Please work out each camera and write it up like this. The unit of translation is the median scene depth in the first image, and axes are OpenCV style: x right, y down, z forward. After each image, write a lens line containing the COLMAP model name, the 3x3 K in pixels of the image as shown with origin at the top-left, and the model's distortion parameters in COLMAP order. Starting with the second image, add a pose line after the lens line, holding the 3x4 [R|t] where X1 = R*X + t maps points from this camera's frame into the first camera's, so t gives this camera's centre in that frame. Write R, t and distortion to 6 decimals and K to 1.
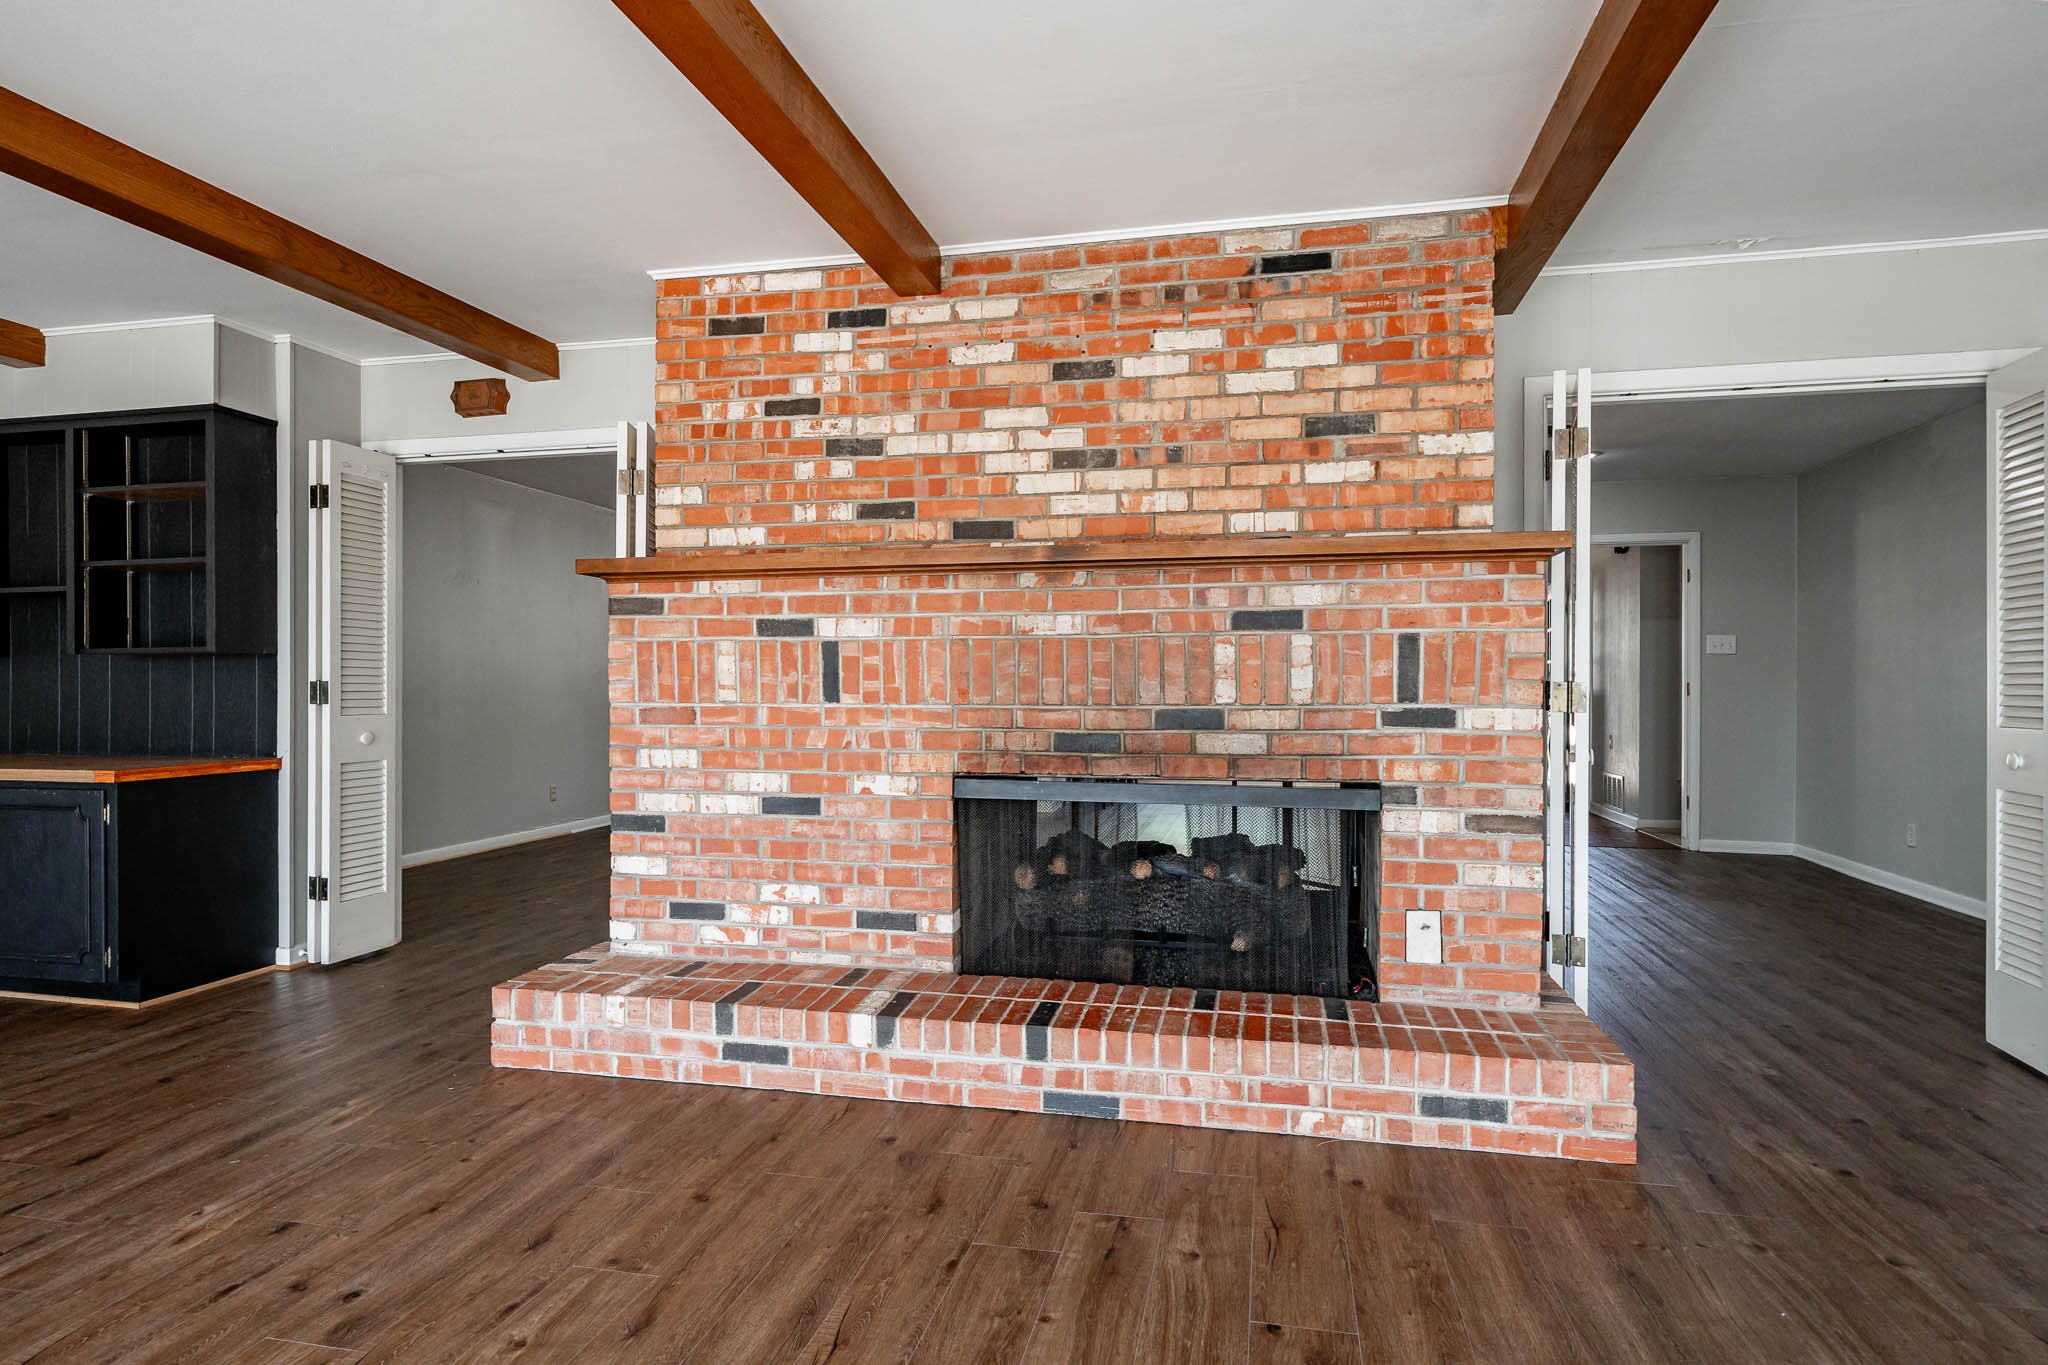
lens RADIAL K [[1087.2, 0, 1033.6], [0, 1087.2, 695.9], [0, 0, 1]] dist [0.001229, 0.000156]
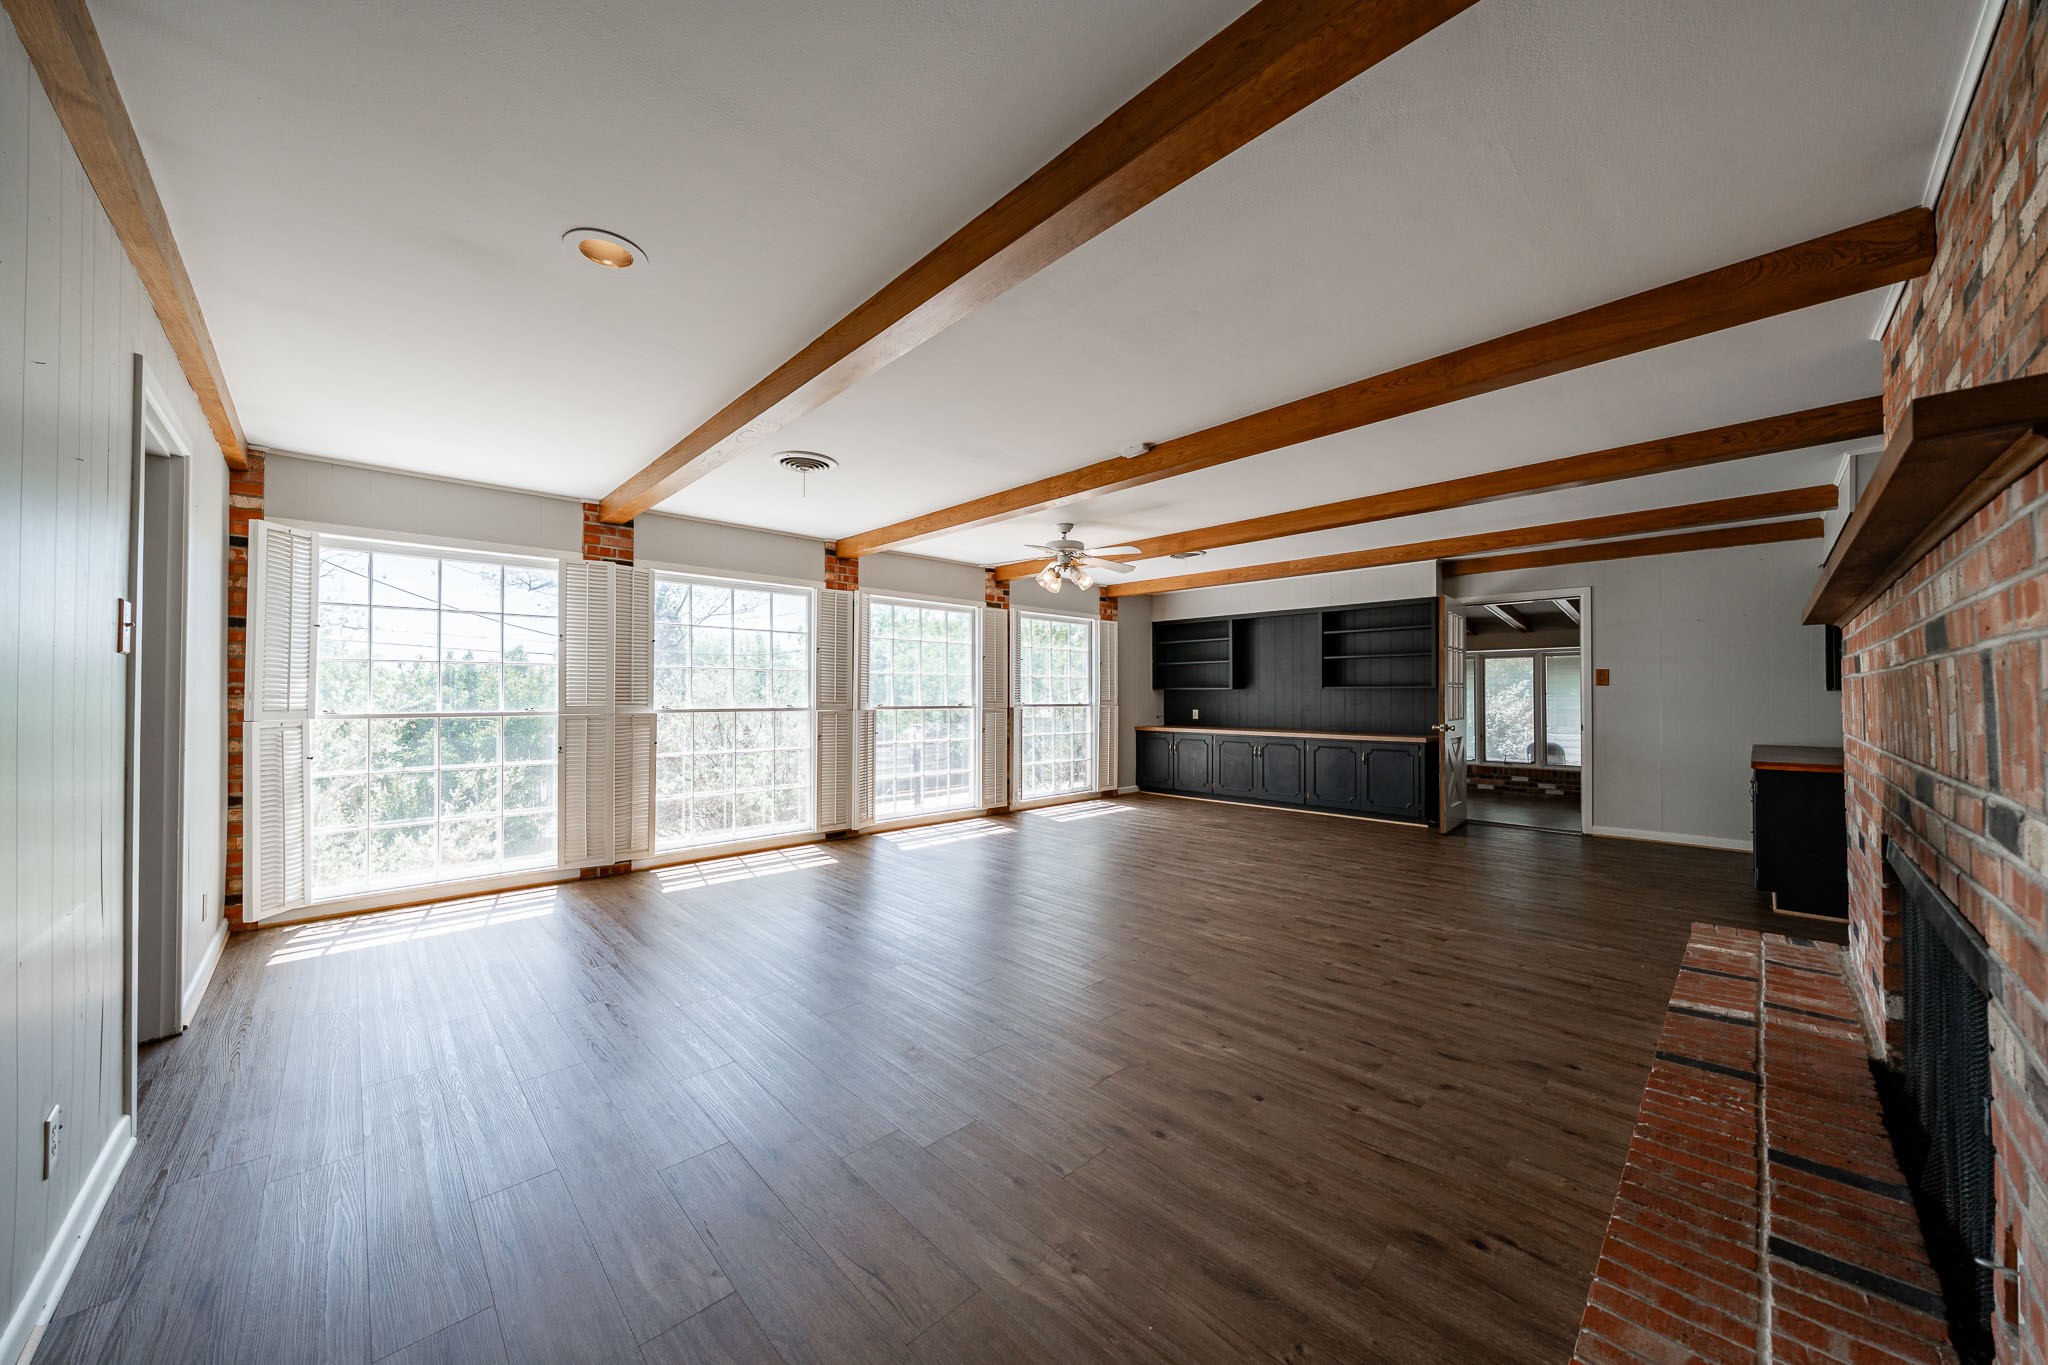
lens RADIAL K [[703.3, 0, 1005.5], [0, 703.3, 688.5], [0, 0, 1]] dist [-0.005044, -0.000908]
pose [[-0.562515, -0.007776, -0.826750, 1.288912], [-0.007294, 0.999964, -0.004442, -0.058367], [0.826755, 0.003531, -0.562551, 1.210234]]
